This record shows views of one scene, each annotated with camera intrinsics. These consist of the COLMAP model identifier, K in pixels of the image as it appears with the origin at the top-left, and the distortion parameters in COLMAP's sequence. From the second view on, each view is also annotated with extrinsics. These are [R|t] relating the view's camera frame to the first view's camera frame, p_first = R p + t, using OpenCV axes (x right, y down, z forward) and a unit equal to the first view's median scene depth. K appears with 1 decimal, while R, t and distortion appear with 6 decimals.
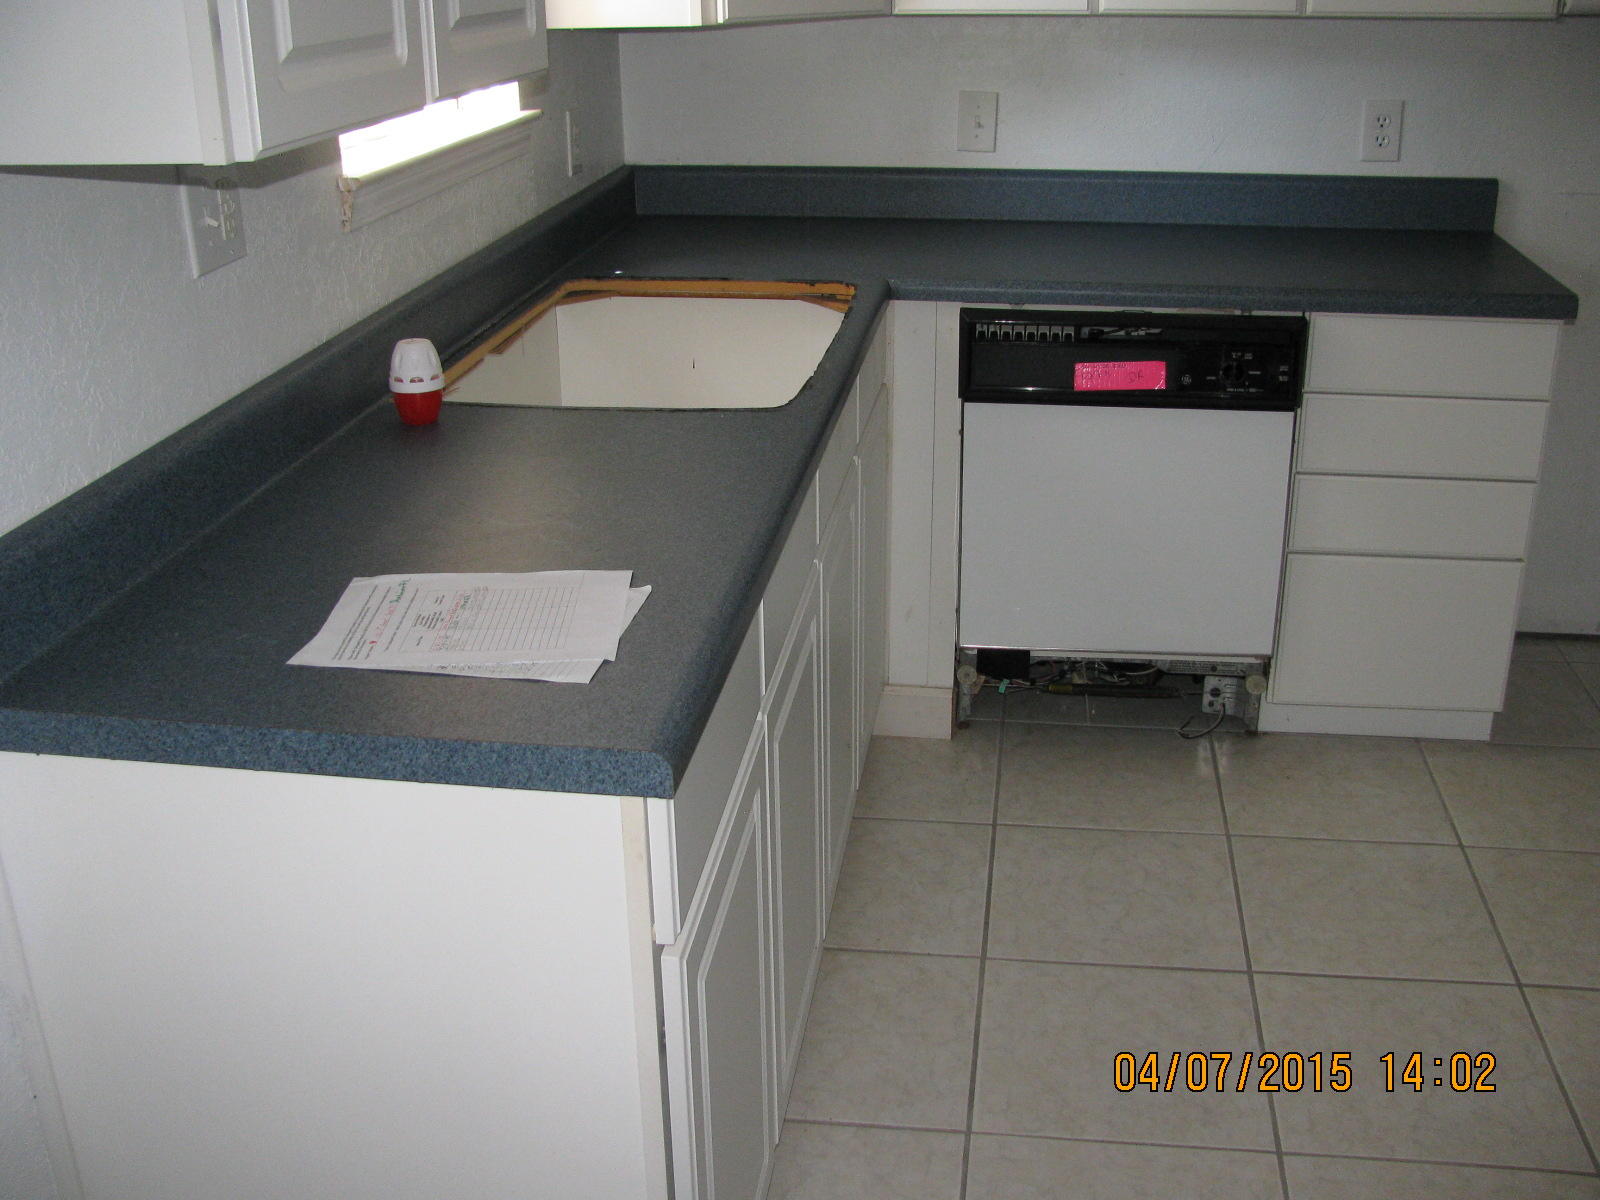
lens RADIAL K [[1655.1, 0, 817.1], [0, 1655.1, 595.3], [0, 0, 1]] dist [-0.215842, 0.264868]
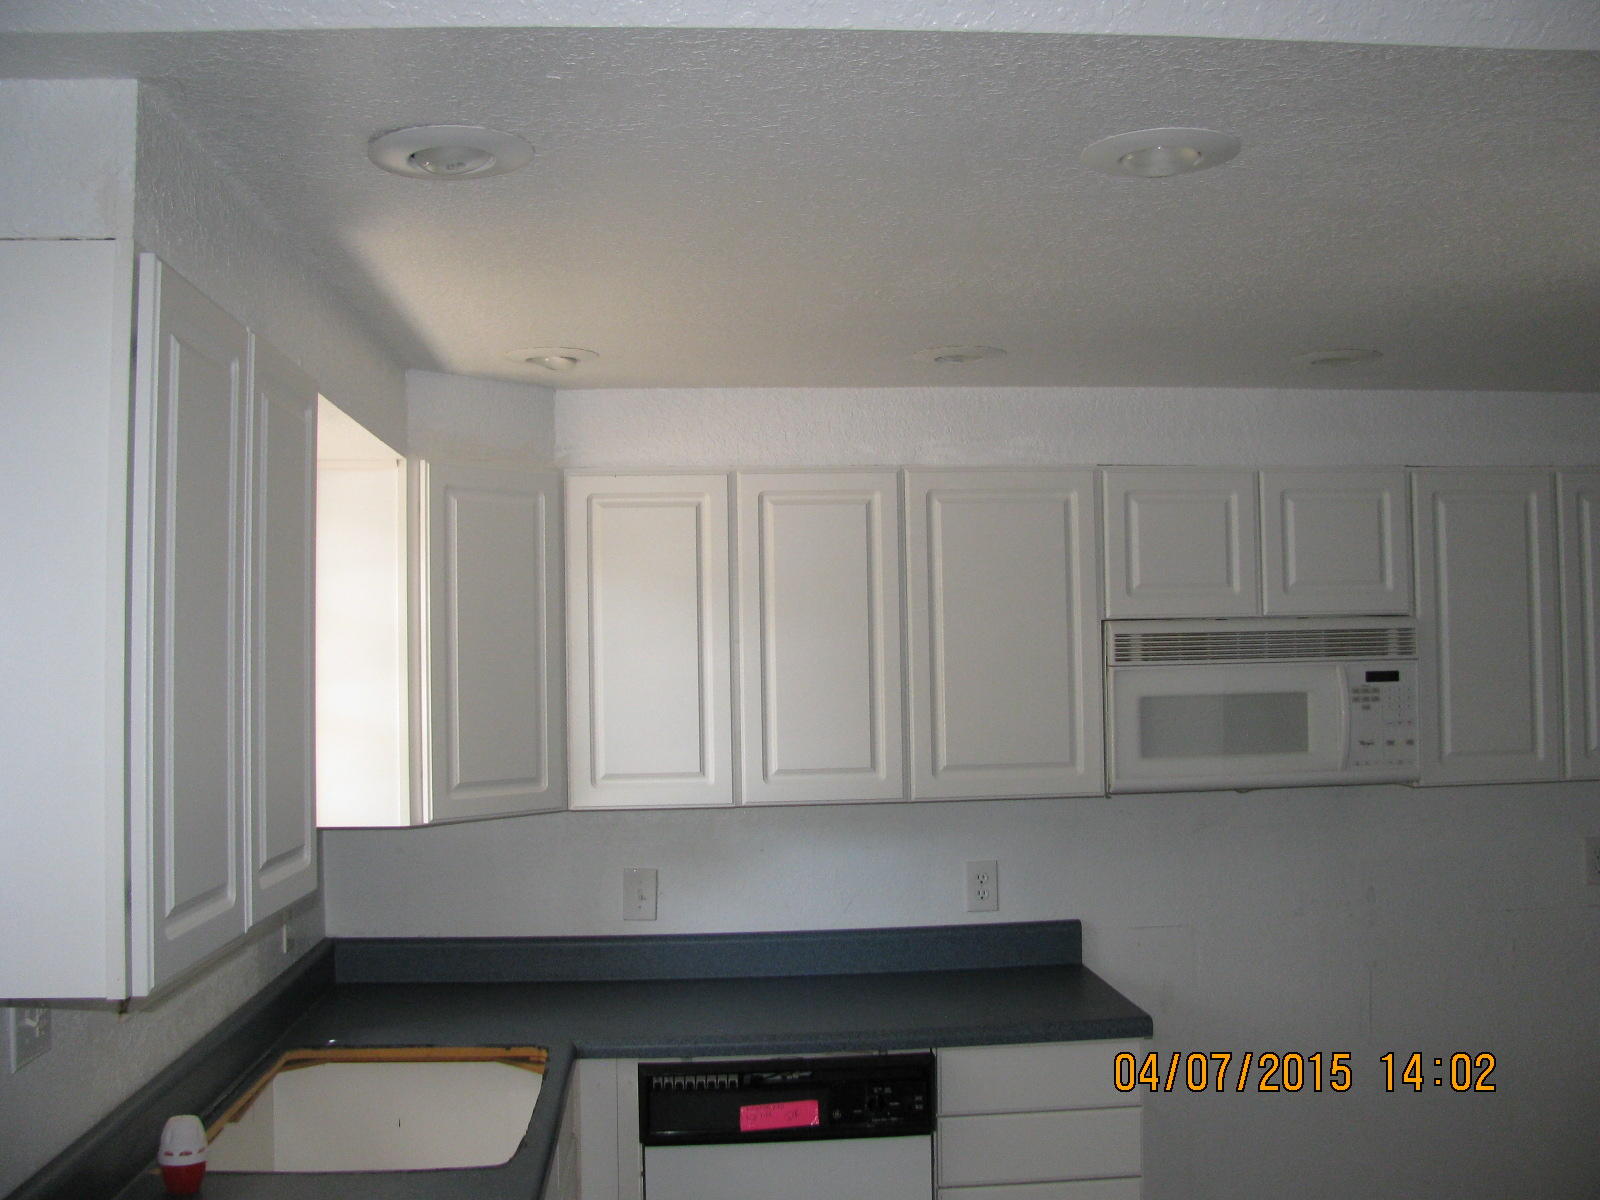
lens RADIAL K [[1655.1, 0, 817.1], [0, 1655.1, 595.3], [0, 0, 1]] dist [-0.215842, 0.264868]
pose [[0.974898, 0.009134, 0.222465, -0.046586], [0.085469, 0.907259, -0.411796, 0.006594], [-0.205595, 0.420473, 0.883704, -0.168465]]
